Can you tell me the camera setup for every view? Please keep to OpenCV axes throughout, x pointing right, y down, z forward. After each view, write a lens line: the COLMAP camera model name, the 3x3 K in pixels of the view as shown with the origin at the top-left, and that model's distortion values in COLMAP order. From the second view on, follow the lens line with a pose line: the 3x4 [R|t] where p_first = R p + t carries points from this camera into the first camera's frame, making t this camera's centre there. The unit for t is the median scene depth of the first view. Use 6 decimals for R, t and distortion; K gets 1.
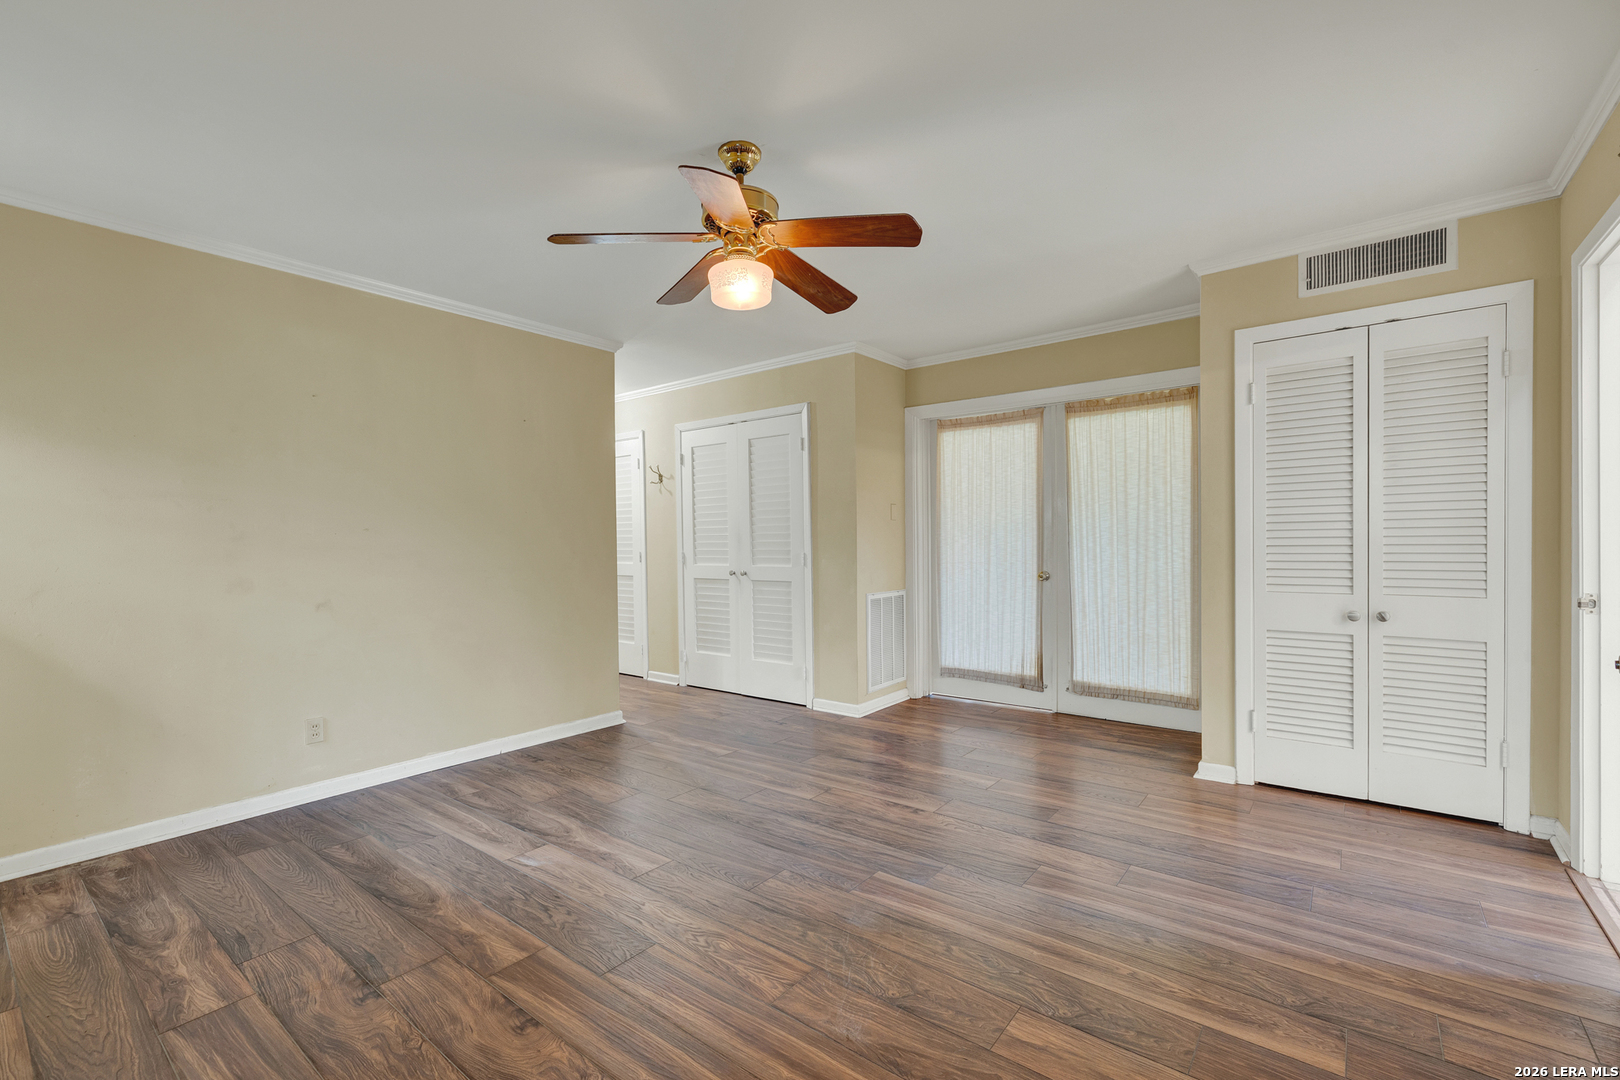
lens RADIAL K [[691.7, 0, 809.1], [0, 691.7, 542.5], [0, 0, 1]] dist [-0.002428, -0.000217]
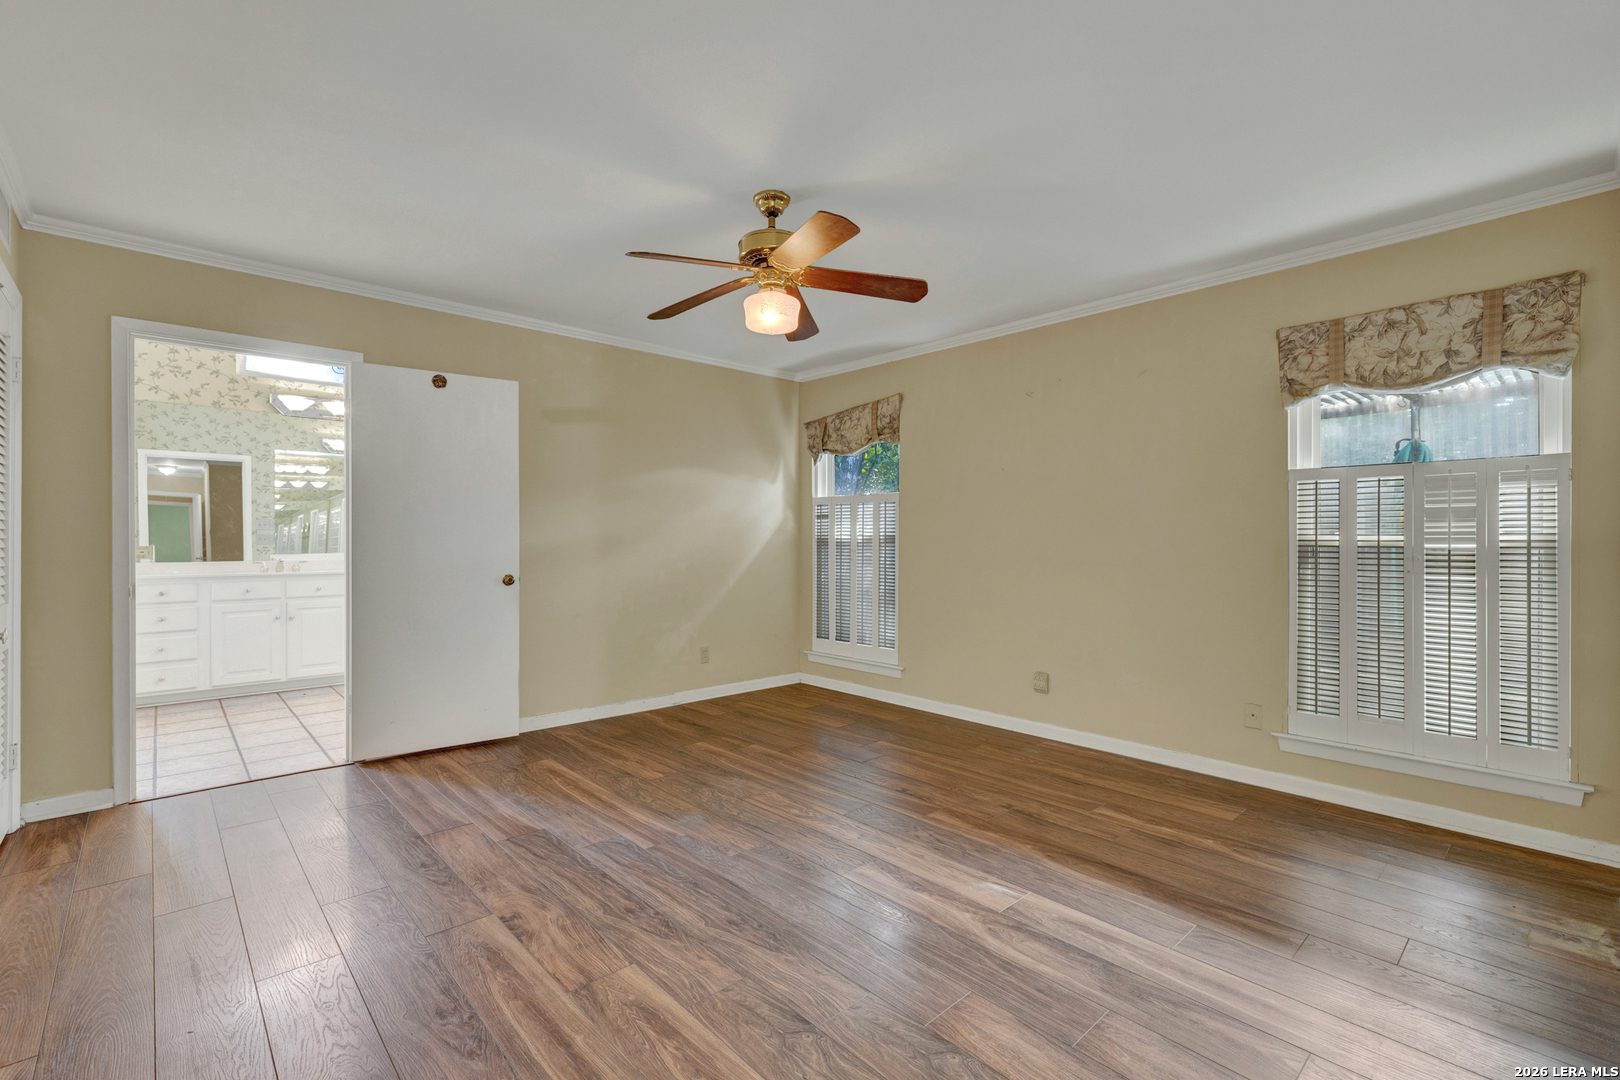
lens RADIAL K [[691.7, 0, 811.8], [0, 691.7, 539.8], [0, 0, 1]] dist [-0.002428, -0.000217]
pose [[-0.987767, 0.009106, 0.155668, -0.359152], [0.010160, 0.999931, 0.005977, -0.000887], [-0.155603, 0.007485, -0.987791, 2.248446]]
